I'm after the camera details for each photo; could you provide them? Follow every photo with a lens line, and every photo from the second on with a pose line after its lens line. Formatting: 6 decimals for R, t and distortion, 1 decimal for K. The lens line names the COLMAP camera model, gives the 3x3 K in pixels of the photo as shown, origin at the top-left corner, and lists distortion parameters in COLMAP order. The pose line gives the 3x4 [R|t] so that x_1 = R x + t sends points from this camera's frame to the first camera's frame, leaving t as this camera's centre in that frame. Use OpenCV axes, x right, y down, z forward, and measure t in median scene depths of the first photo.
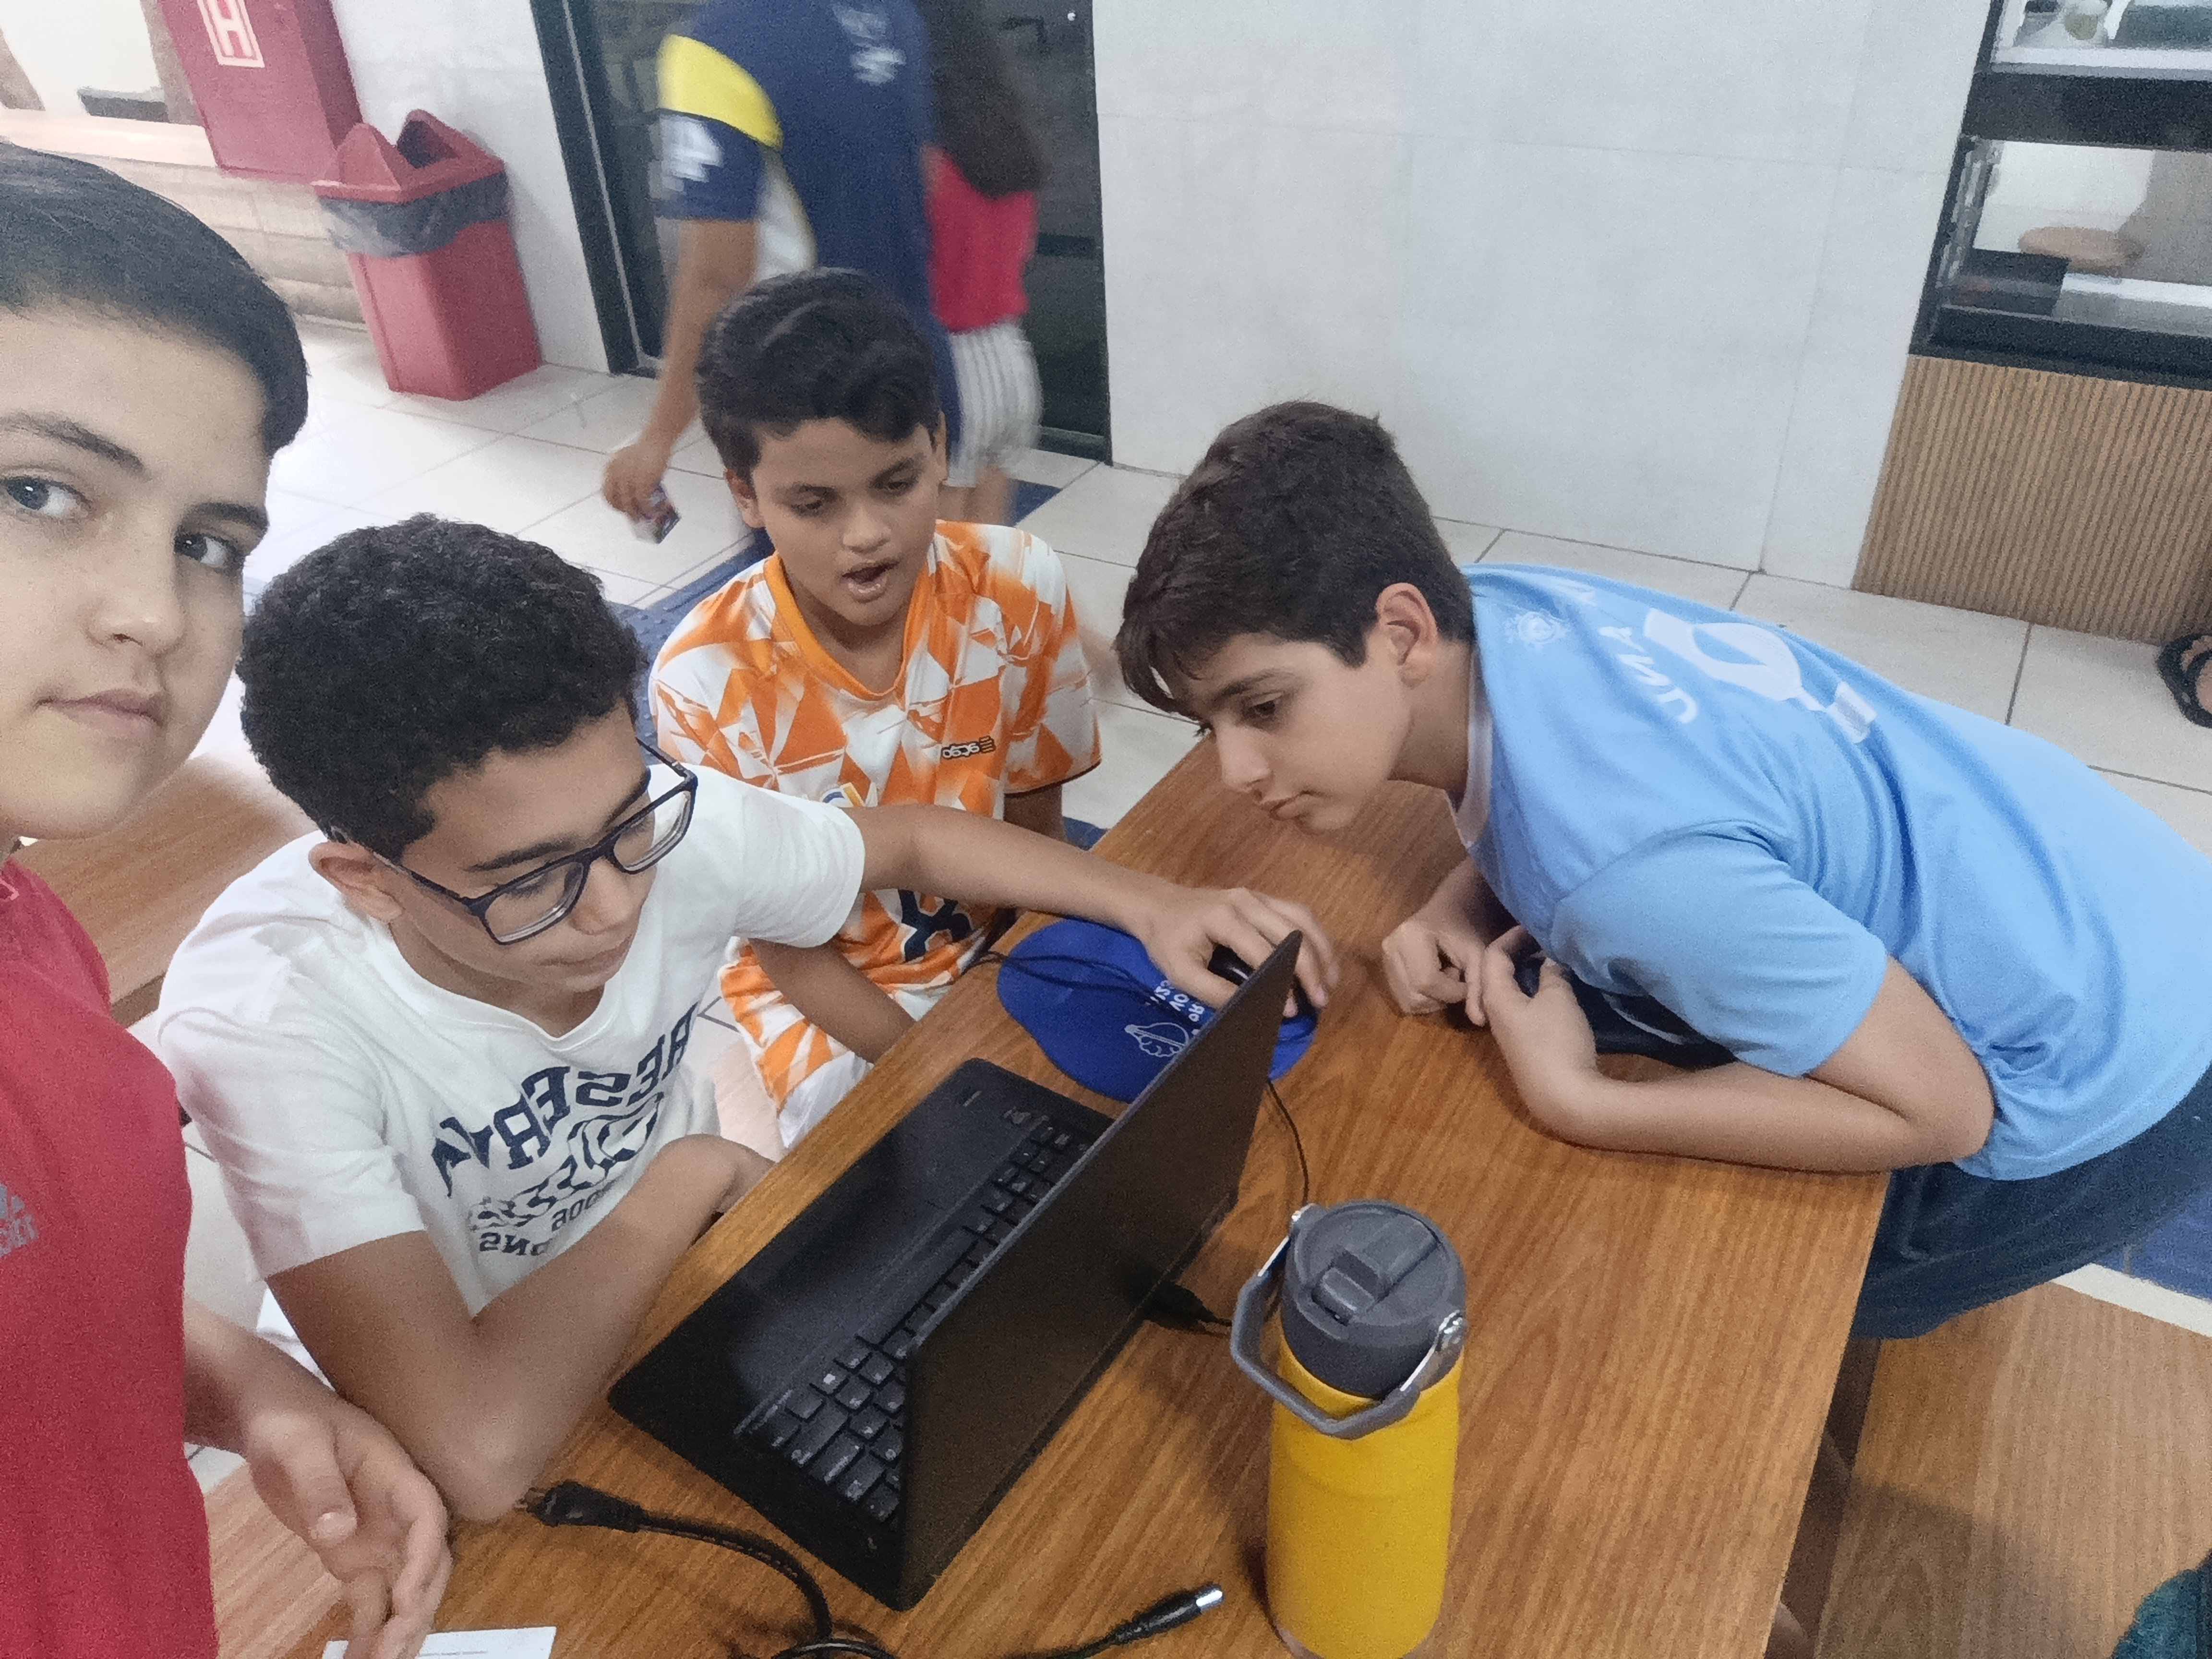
lens RADIAL K [[1565.2, 0, 1106.1], [0, 1565.2, 832.1], [0, 0, 1]] dist [-0.078510, -0.003987]
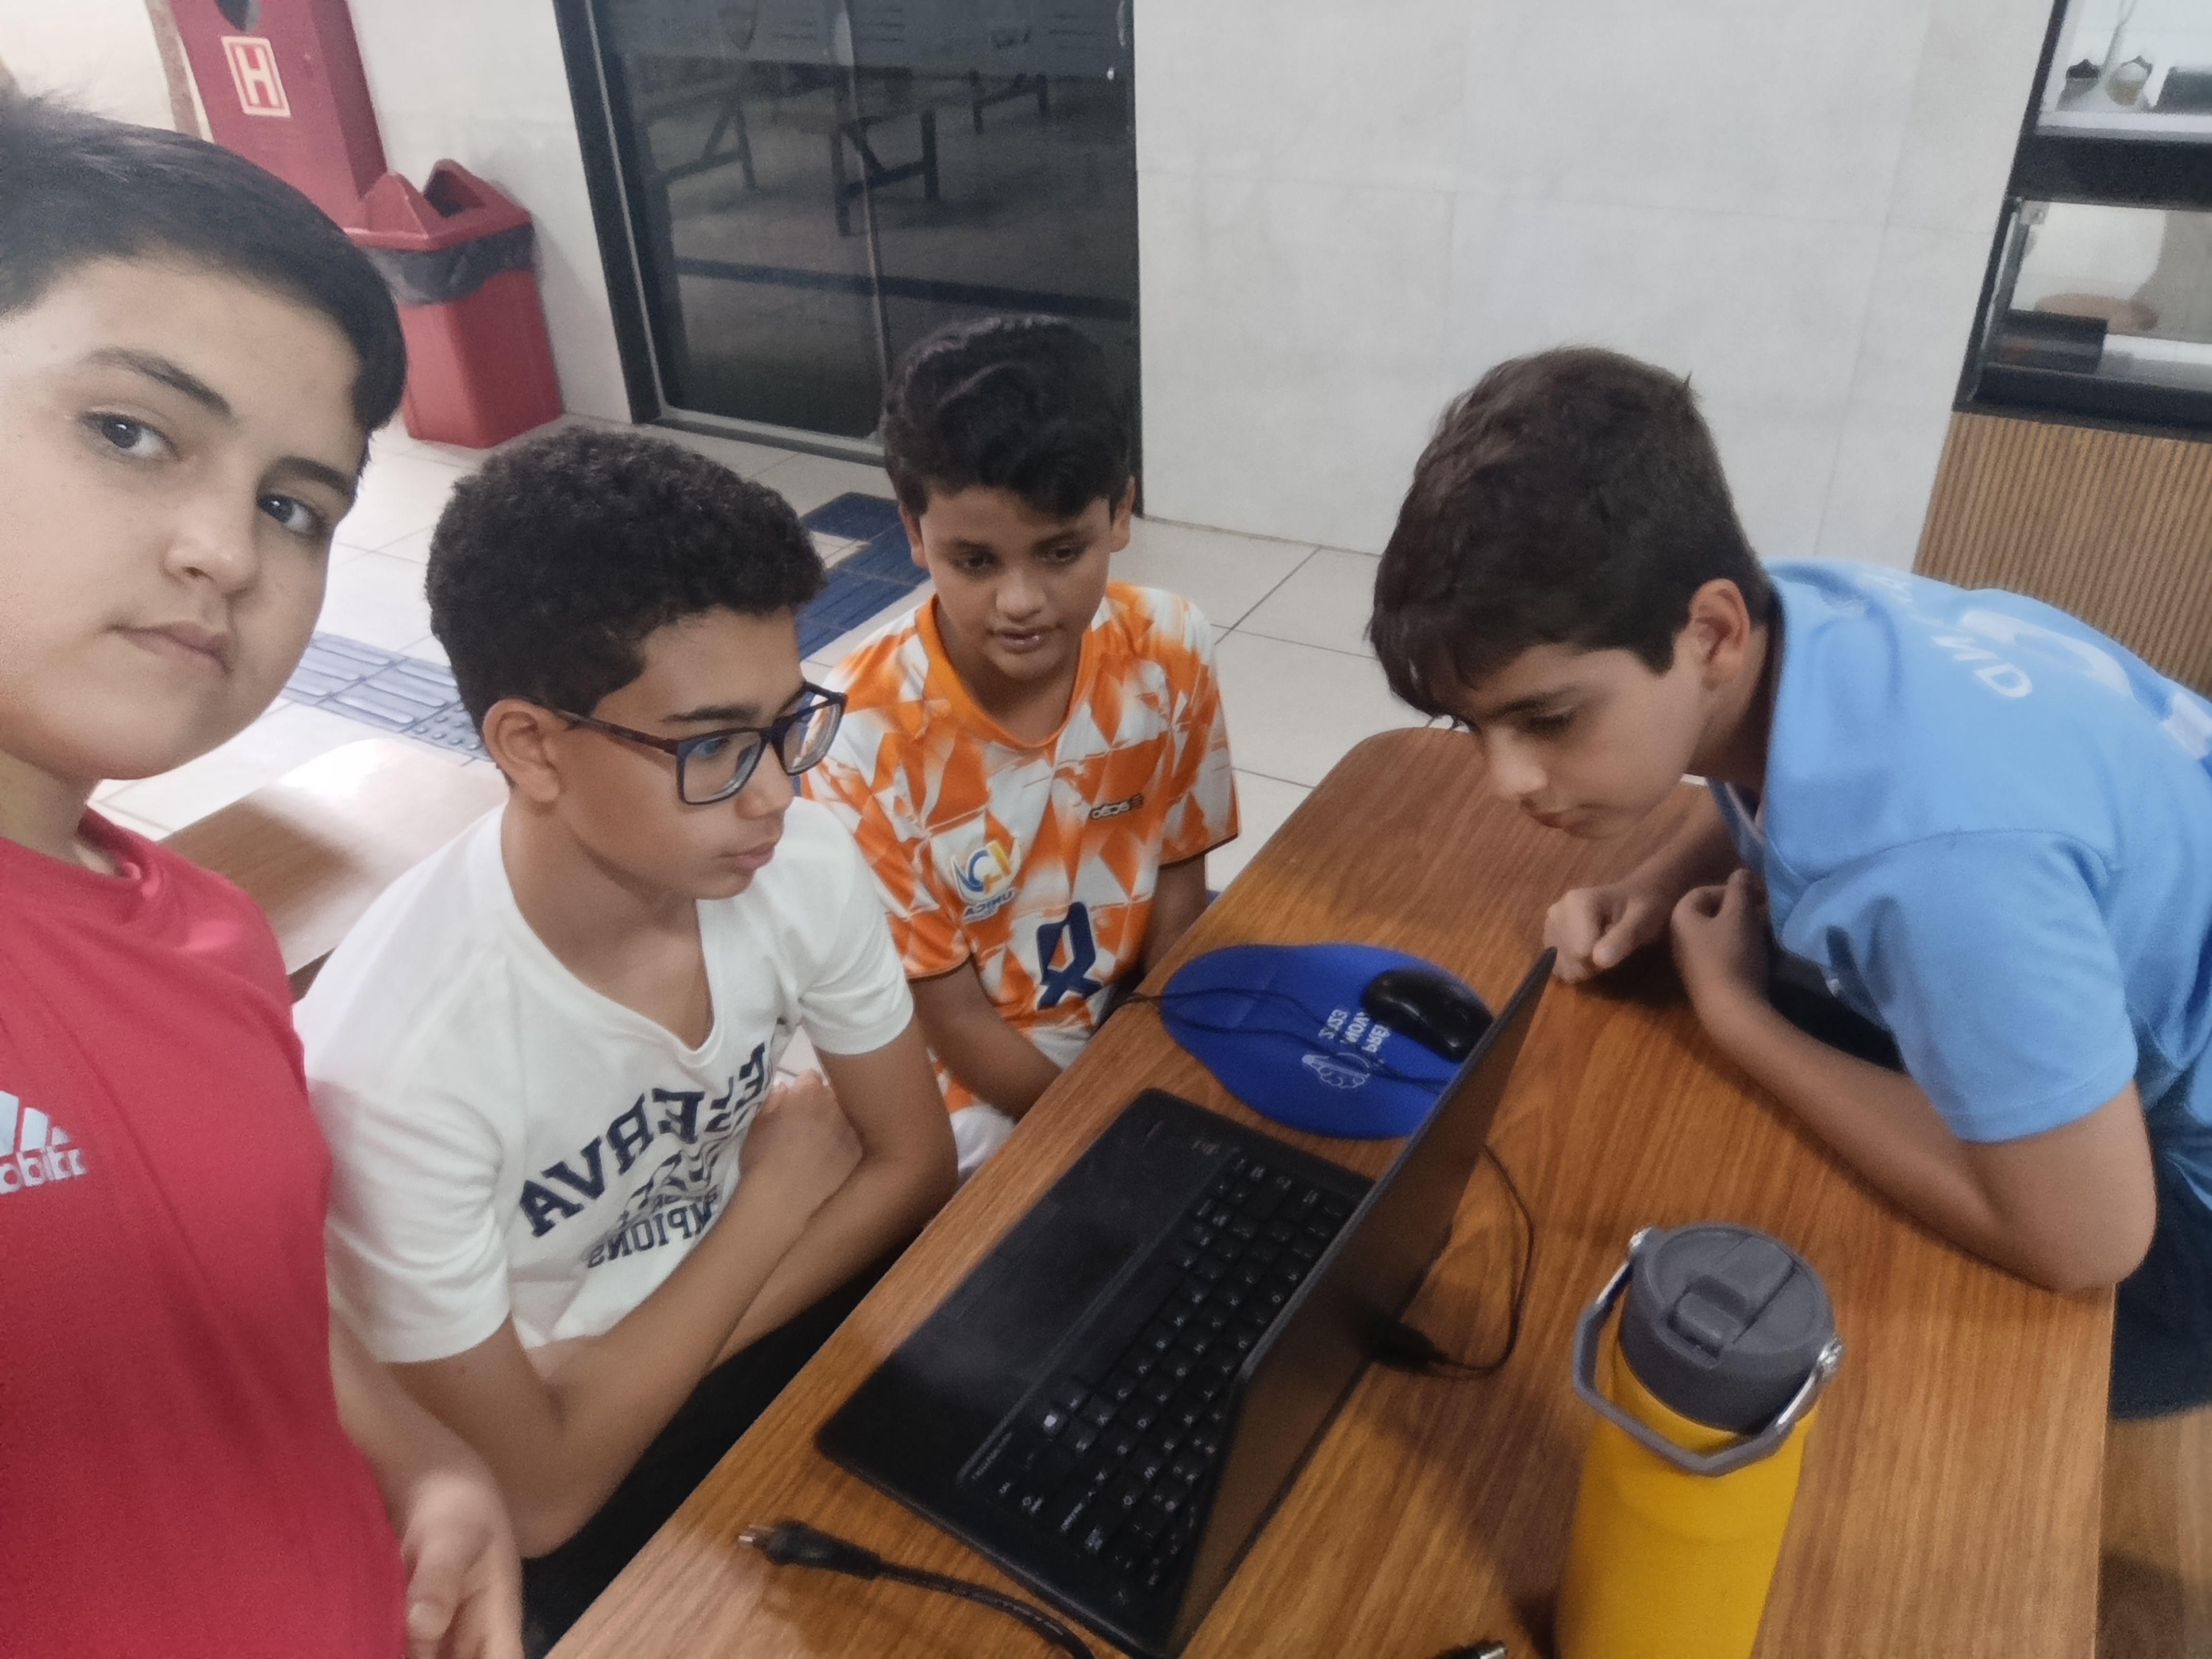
lens RADIAL K [[1547.4, 0, 1045.3], [0, 1547.4, 828.3], [0, 0, 1]] dist [-0.062270, -0.020690]
pose [[0.999907, 0.012223, -0.005970, -0.143148], [-0.012471, 0.998980, -0.043405, 0.026148], [0.005433, 0.043475, 0.999040, 0.039712]]
